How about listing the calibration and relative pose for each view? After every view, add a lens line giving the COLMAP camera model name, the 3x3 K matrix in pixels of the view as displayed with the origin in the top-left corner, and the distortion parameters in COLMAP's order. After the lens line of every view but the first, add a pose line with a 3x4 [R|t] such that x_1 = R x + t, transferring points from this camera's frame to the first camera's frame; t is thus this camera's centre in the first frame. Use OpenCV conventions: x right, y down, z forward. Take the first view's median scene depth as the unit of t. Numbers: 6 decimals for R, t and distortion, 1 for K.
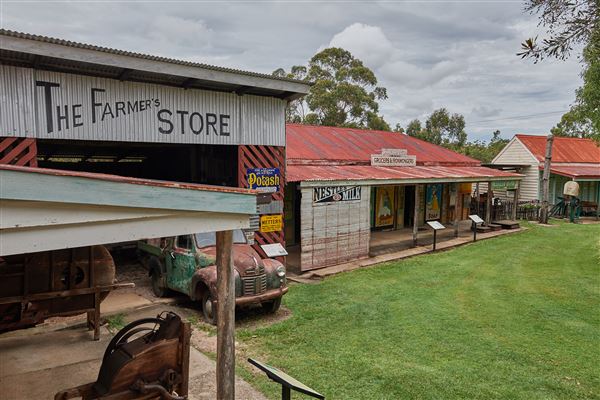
lens RADIAL K [[409.9, 0, 300.0], [0, 409.9, 200.0], [0, 0, 1]] dist [0.005533, 0.003028]
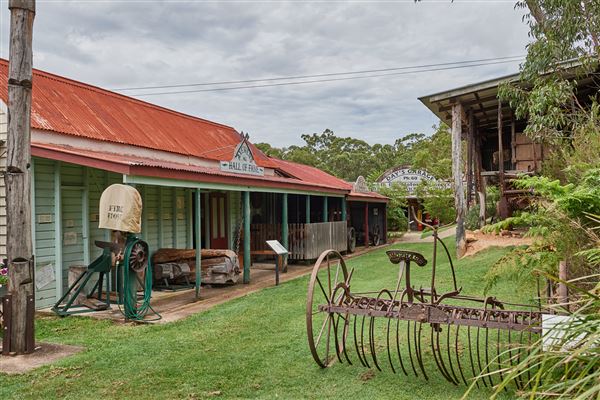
lens RADIAL K [[409.9, 0, 300.0], [0, 409.9, 200.0], [0, 0, 1]] dist [0.005533, 0.003028]
pose [[0.625714, 0.013141, 0.779942, 0.487534], [0.094373, 0.991238, -0.092412, 0.005576], [-0.774323, 0.131429, 0.618992, 0.682757]]
